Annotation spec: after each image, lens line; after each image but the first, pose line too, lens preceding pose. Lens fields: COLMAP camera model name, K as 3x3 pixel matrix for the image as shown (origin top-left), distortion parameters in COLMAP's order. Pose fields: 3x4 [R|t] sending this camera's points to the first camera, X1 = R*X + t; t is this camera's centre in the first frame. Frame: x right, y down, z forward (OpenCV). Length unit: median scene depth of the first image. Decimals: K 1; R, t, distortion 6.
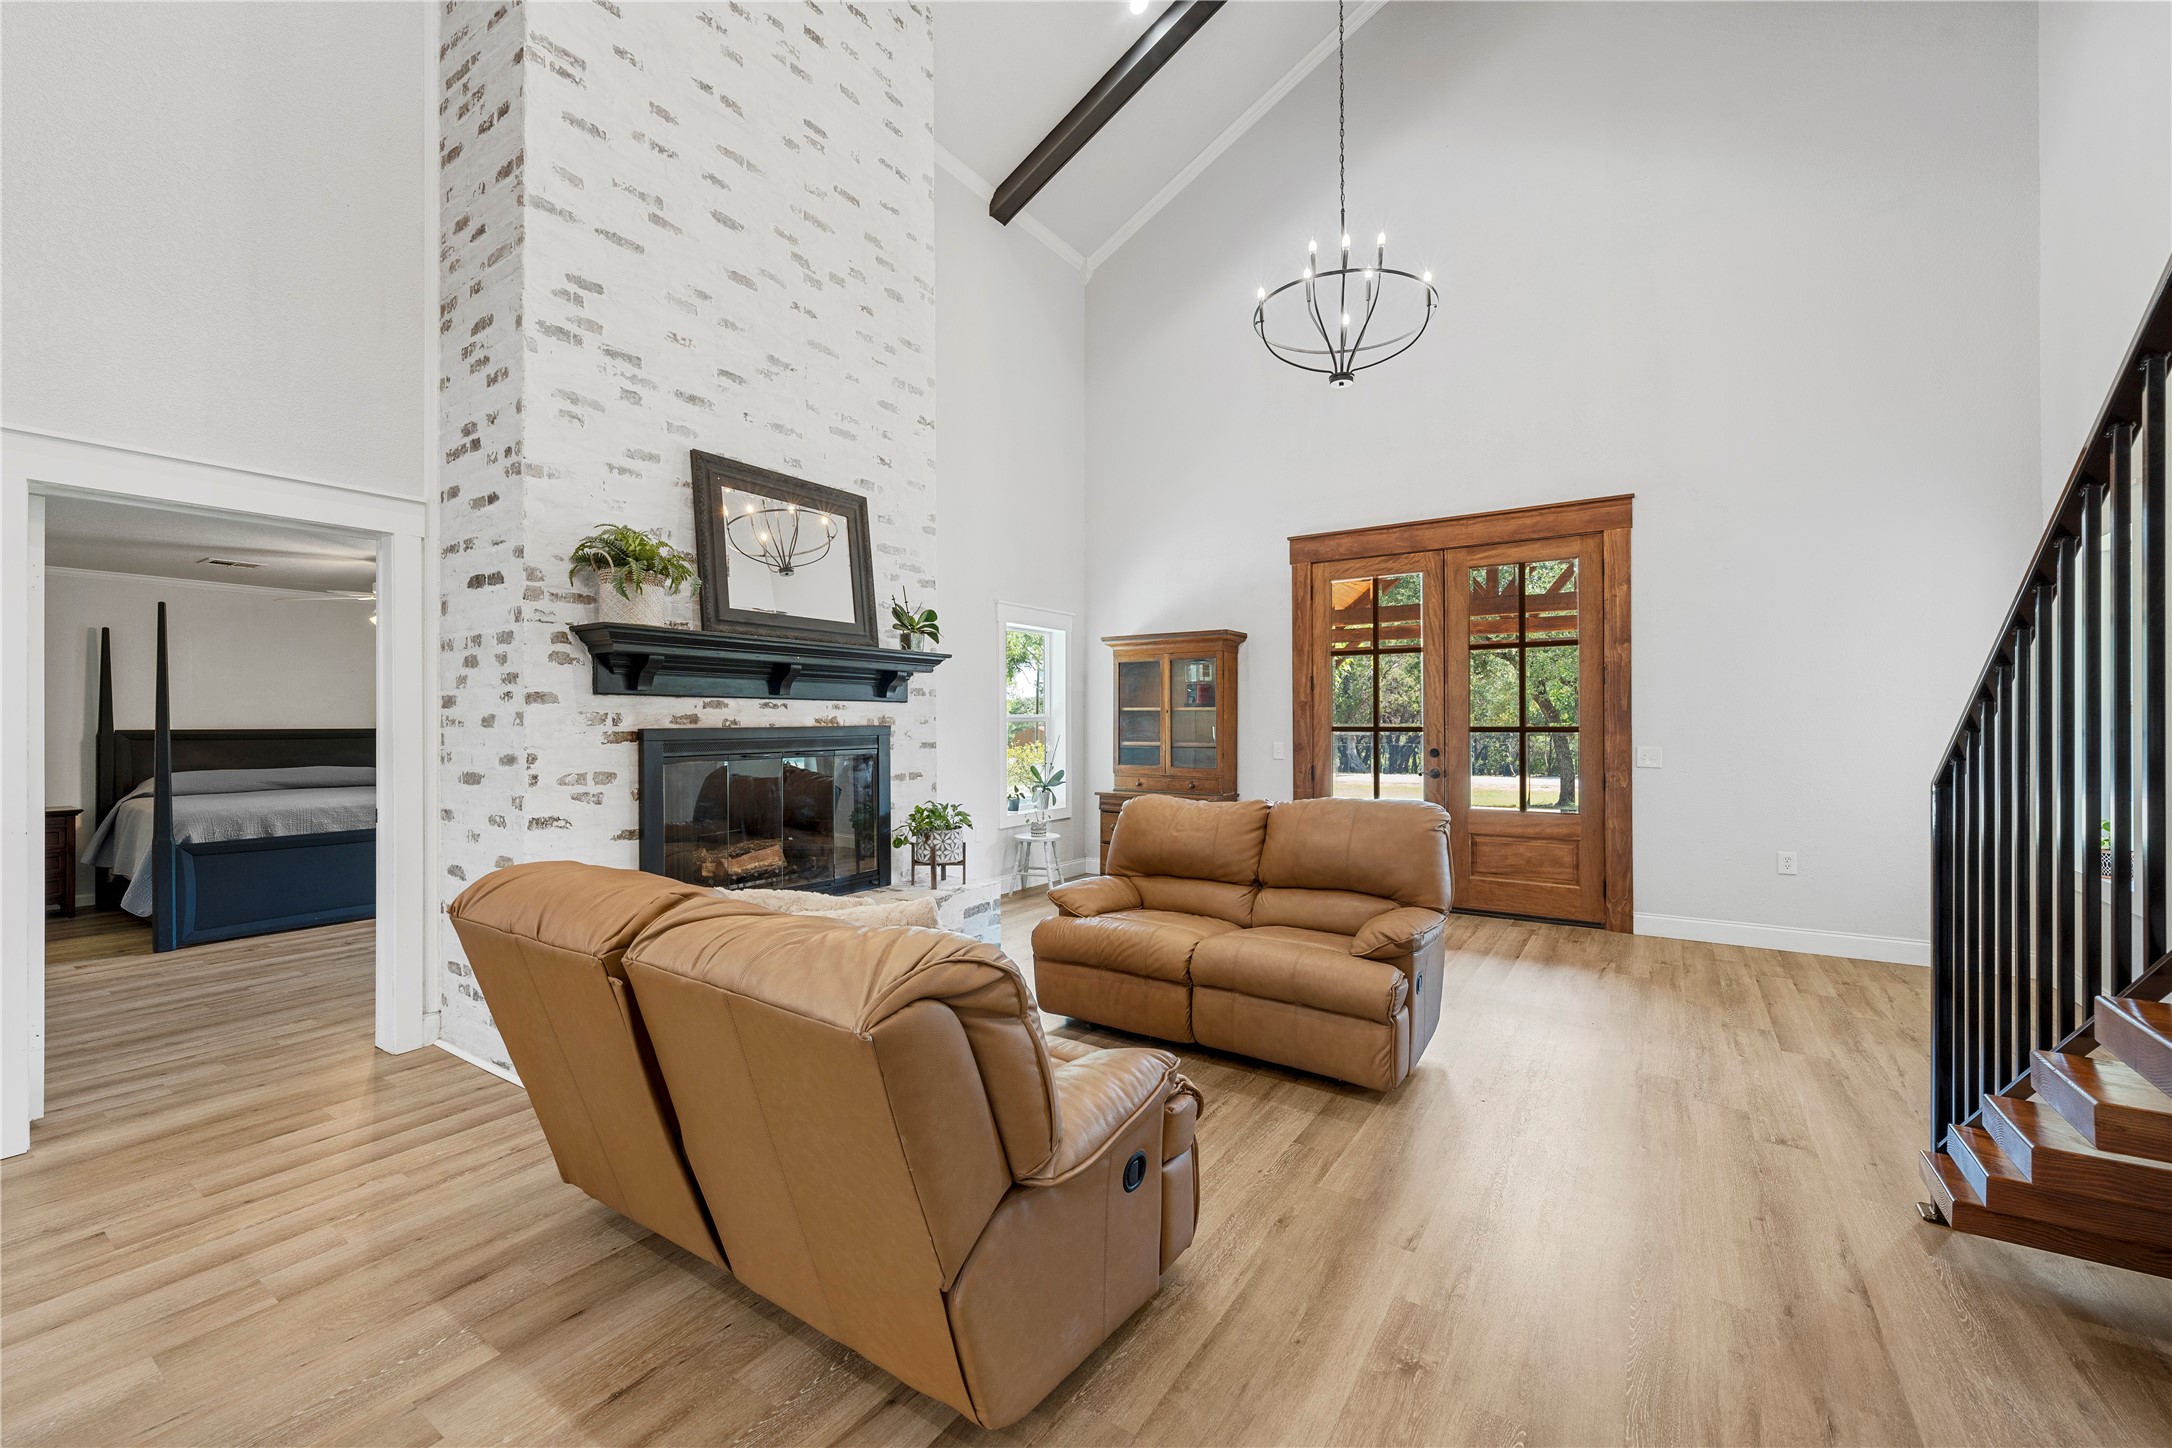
lens RADIAL K [[860.6, 0, 1088.3], [0, 860.6, 721.2], [0, 0, 1]] dist [-0.003375, 0.000677]
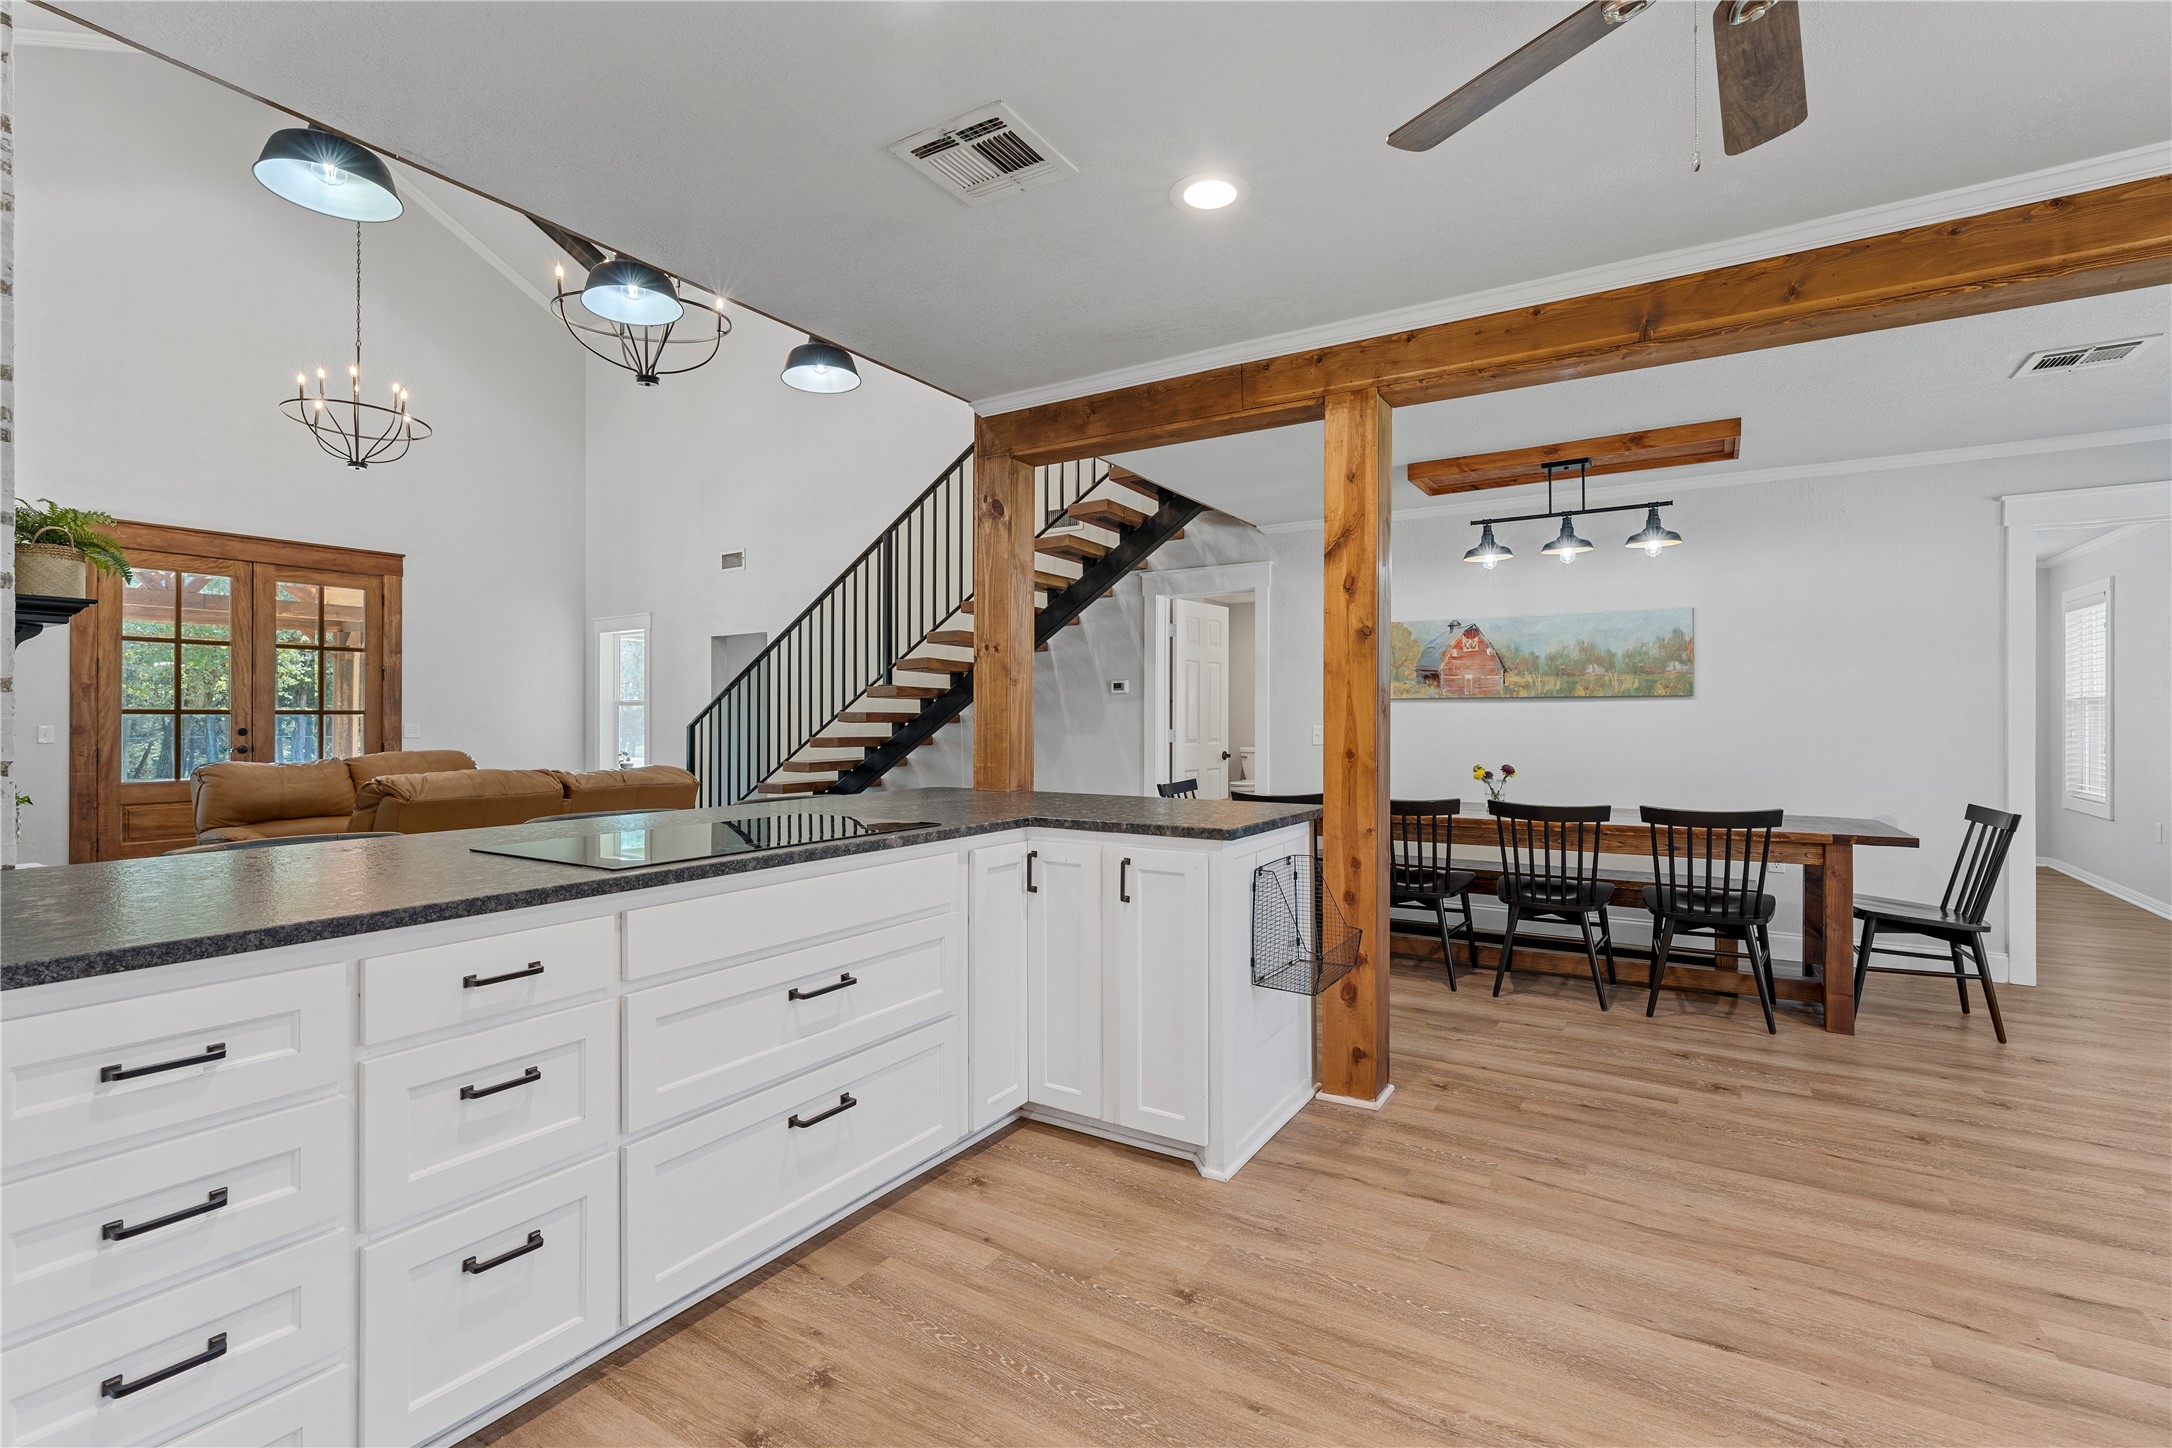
lens RADIAL K [[987.0, 0, 1075.4], [0, 987.0, 717.0], [0, 0, 1]] dist [0.005451, -0.001921]
pose [[-0.017876, 0.003694, 0.999833, -1.293927], [-0.000633, 0.999993, -0.003706, 0.026870], [-0.999840, -0.000699, -0.017874, -0.159388]]
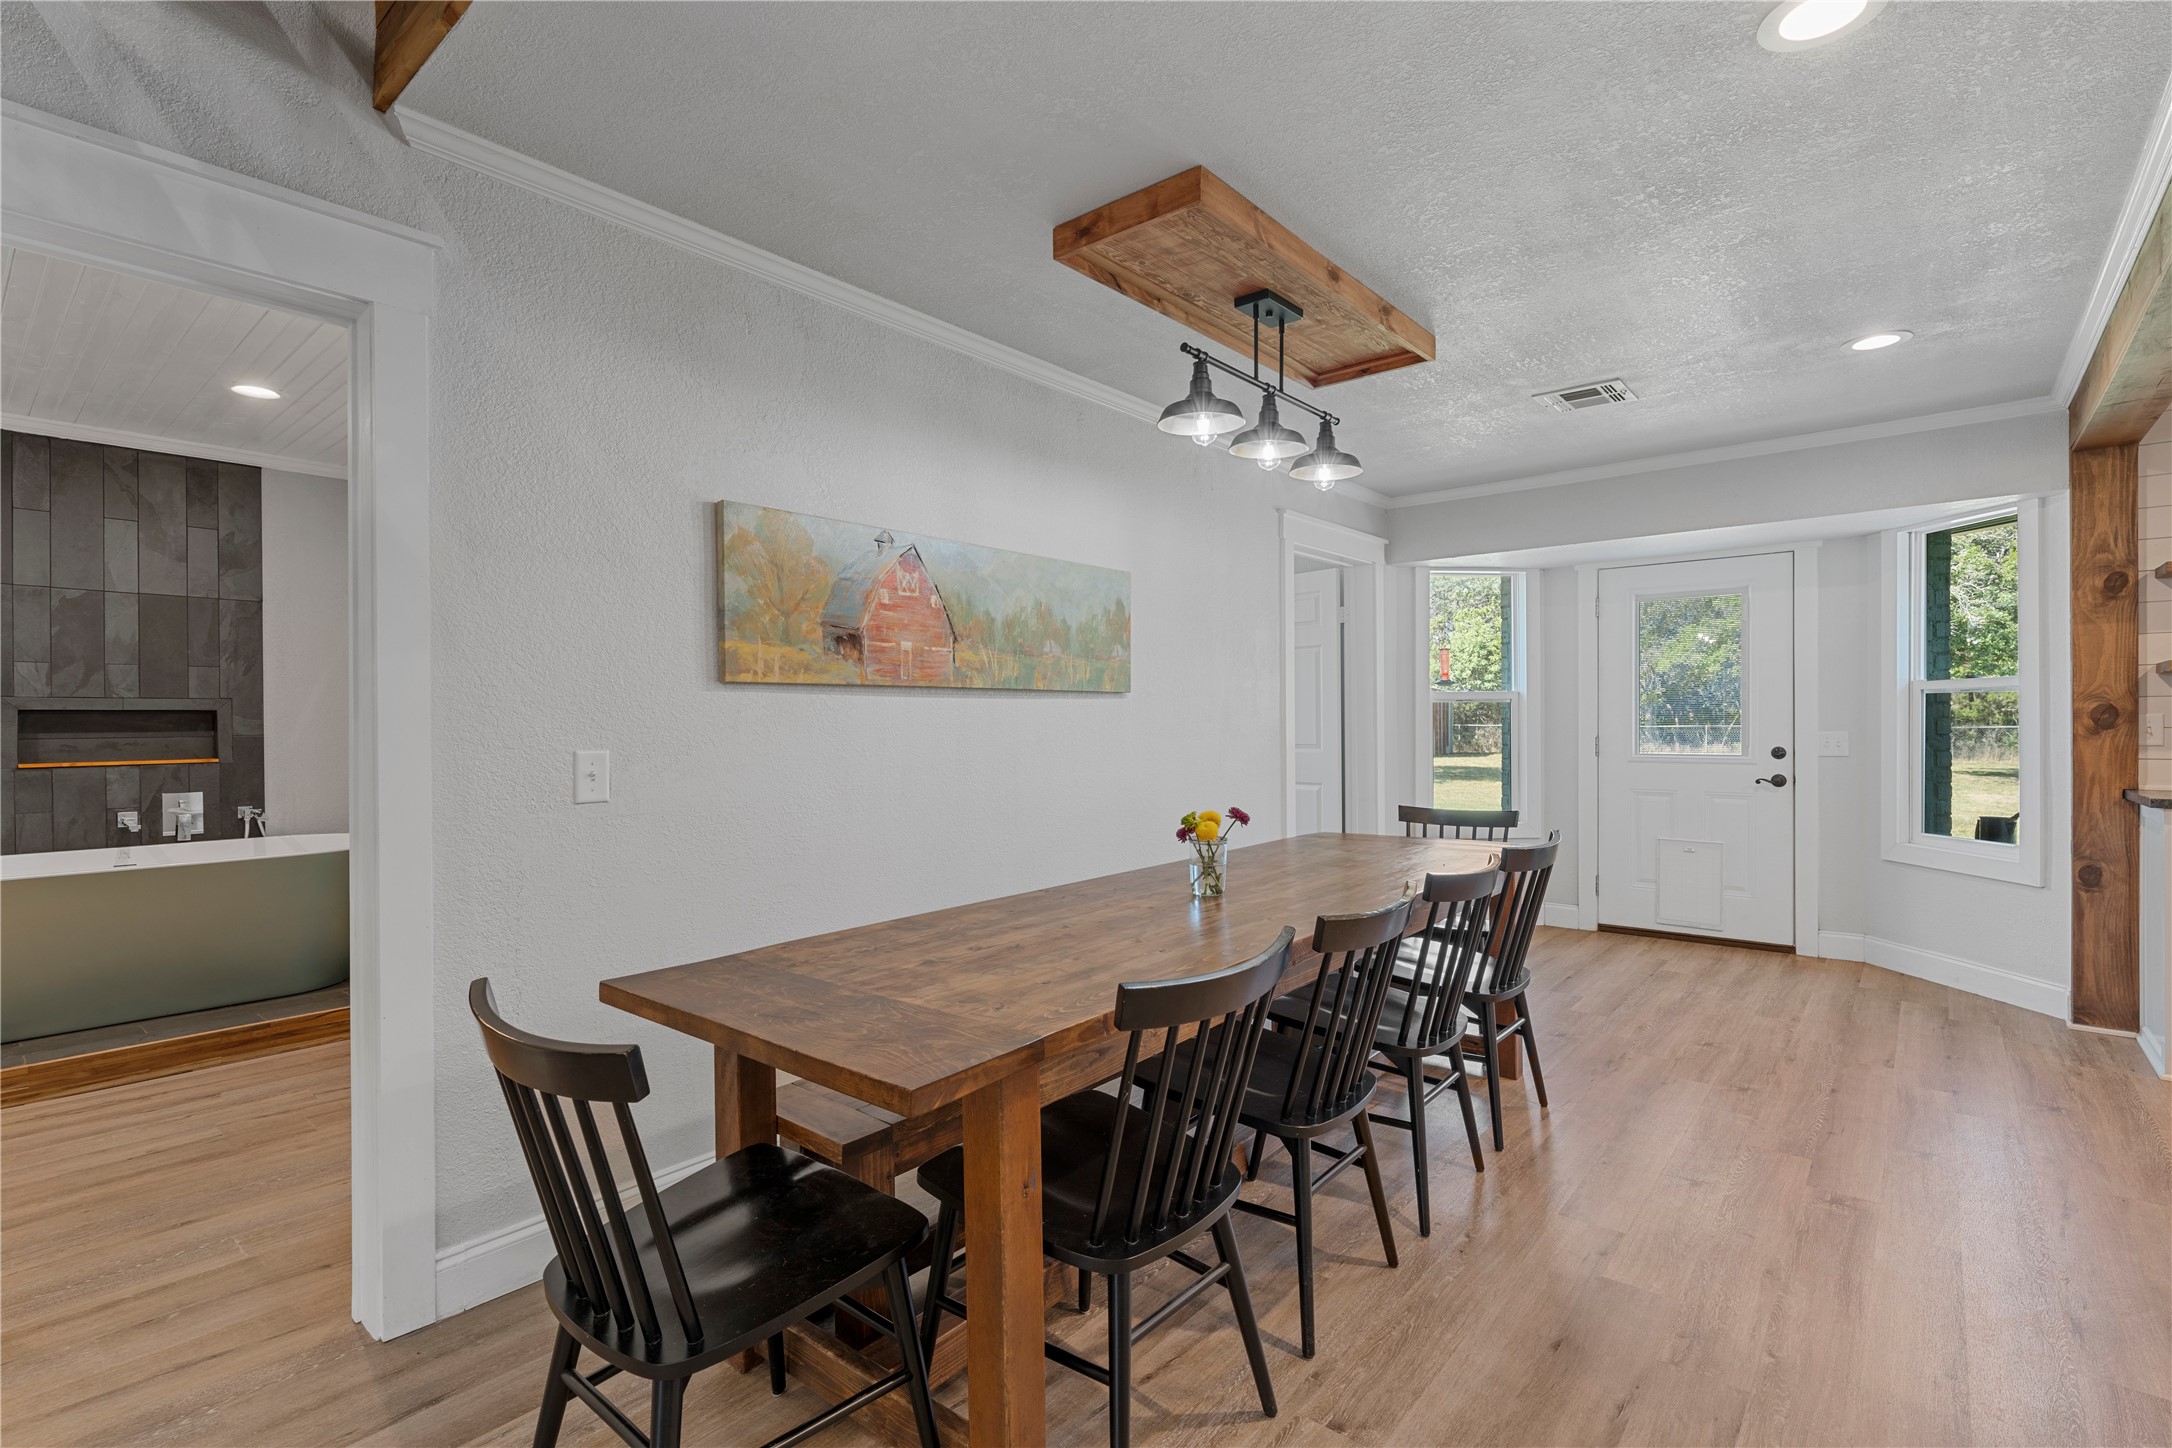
lens RADIAL K [[987.0, 0, 1100.0], [0, 987.0, 726.3], [0, 0, 1]] dist [0.005451, -0.001921]
pose [[-0.993680, 0.009659, 0.111829, -0.239506], [0.010340, 0.999931, 0.005505, 0.021816], [-0.111769, 0.006627, -0.993712, -0.049069]]
